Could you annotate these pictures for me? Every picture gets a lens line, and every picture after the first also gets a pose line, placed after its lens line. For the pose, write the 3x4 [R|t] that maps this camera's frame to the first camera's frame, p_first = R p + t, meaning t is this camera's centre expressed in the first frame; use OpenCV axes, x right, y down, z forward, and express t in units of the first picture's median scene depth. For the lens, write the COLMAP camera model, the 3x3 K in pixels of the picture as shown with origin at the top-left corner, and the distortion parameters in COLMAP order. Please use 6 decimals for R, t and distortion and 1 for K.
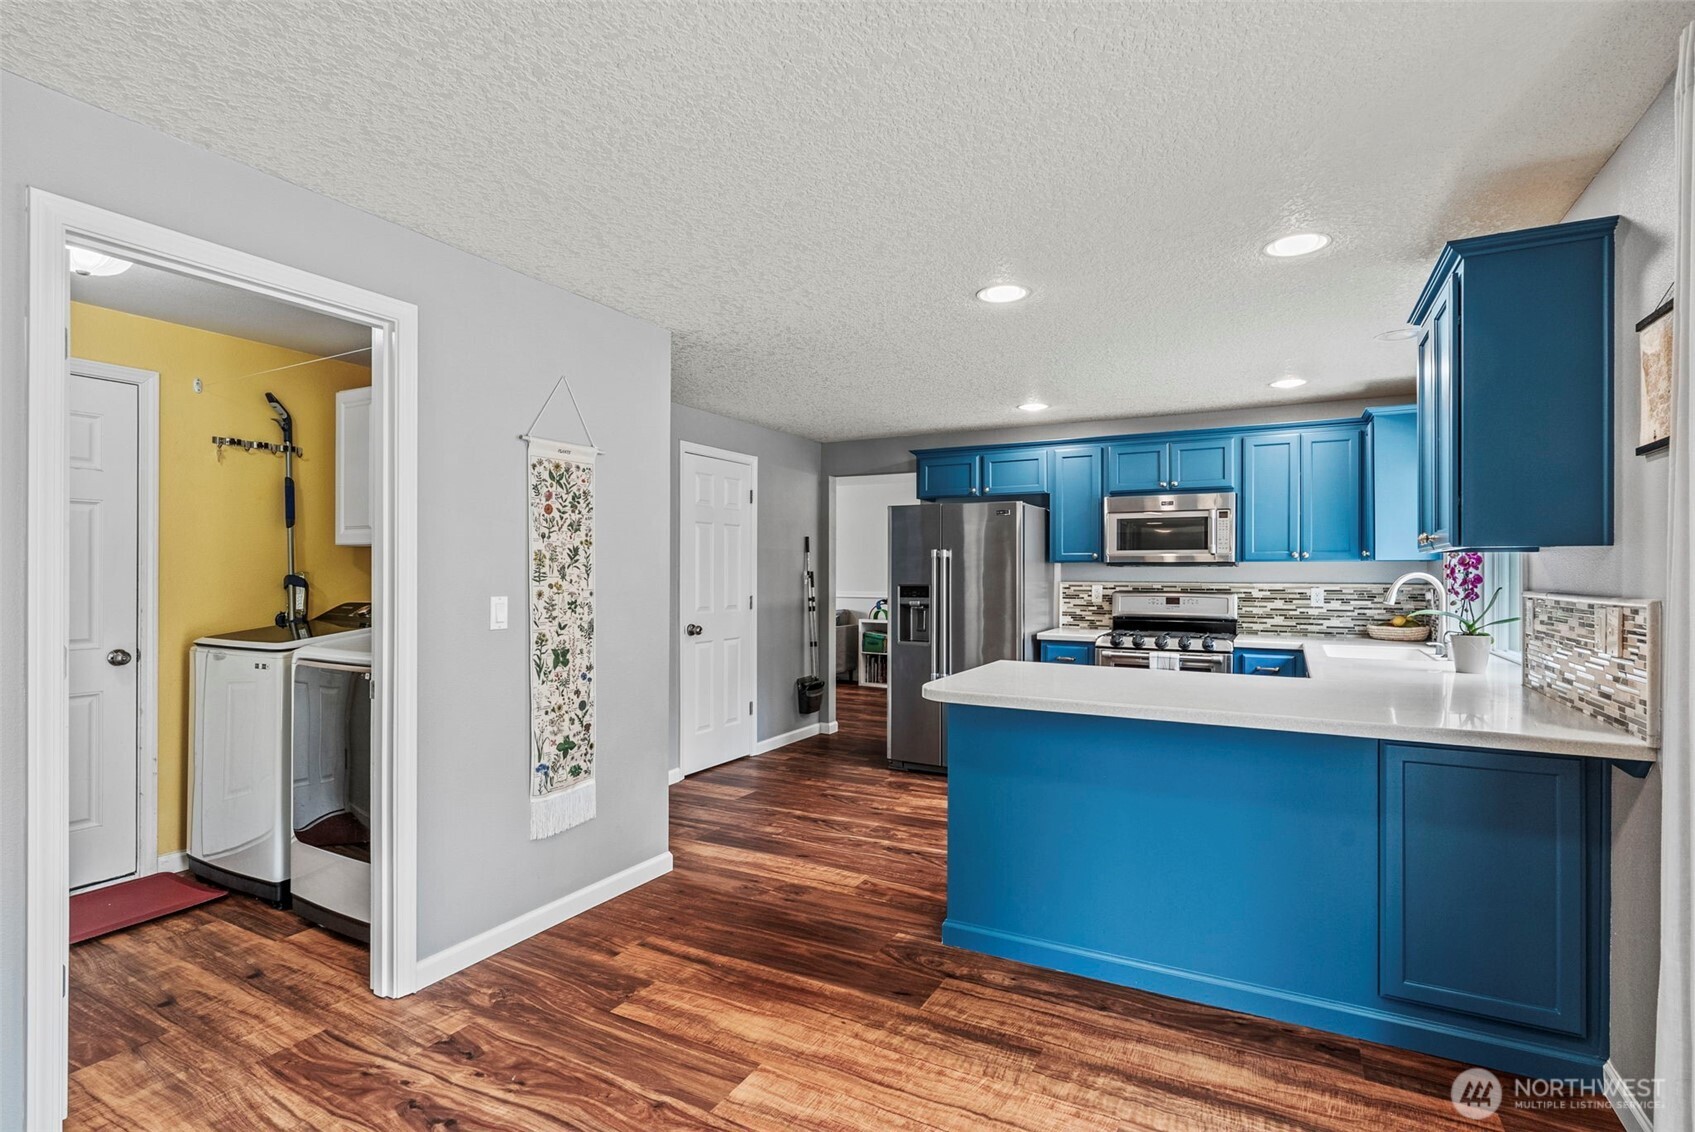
lens RADIAL K [[830.1, 0, 853.2], [0, 830.1, 571.7], [0, 0, 1]] dist [0.000052, -0.000240]
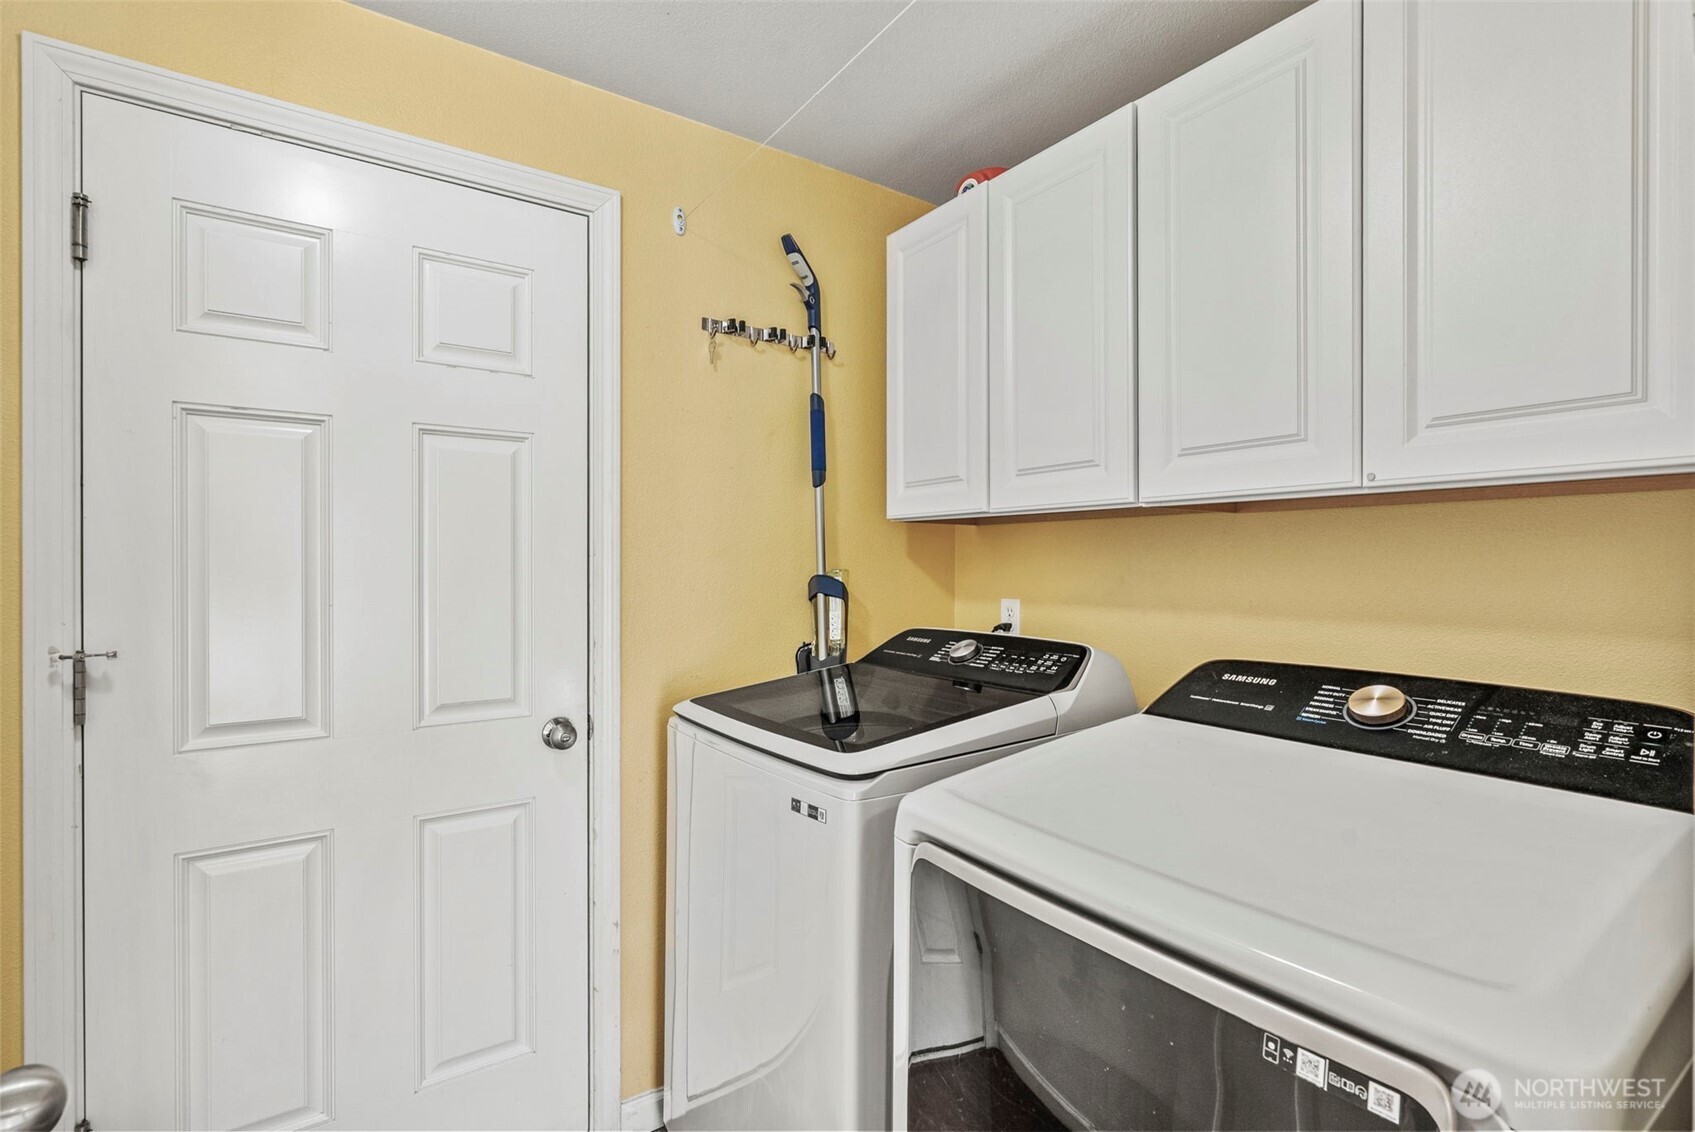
lens RADIAL K [[768.3, 0, 845.2], [0, 768.3, 566.9], [0, 0, 1]] dist [0.000192, -0.000798]
pose [[0.893466, -0.003090, -0.449120, -0.450861], [0.002726, 0.999995, -0.001457, -0.000729], [0.449122, 0.000078, 0.893470, 0.577826]]
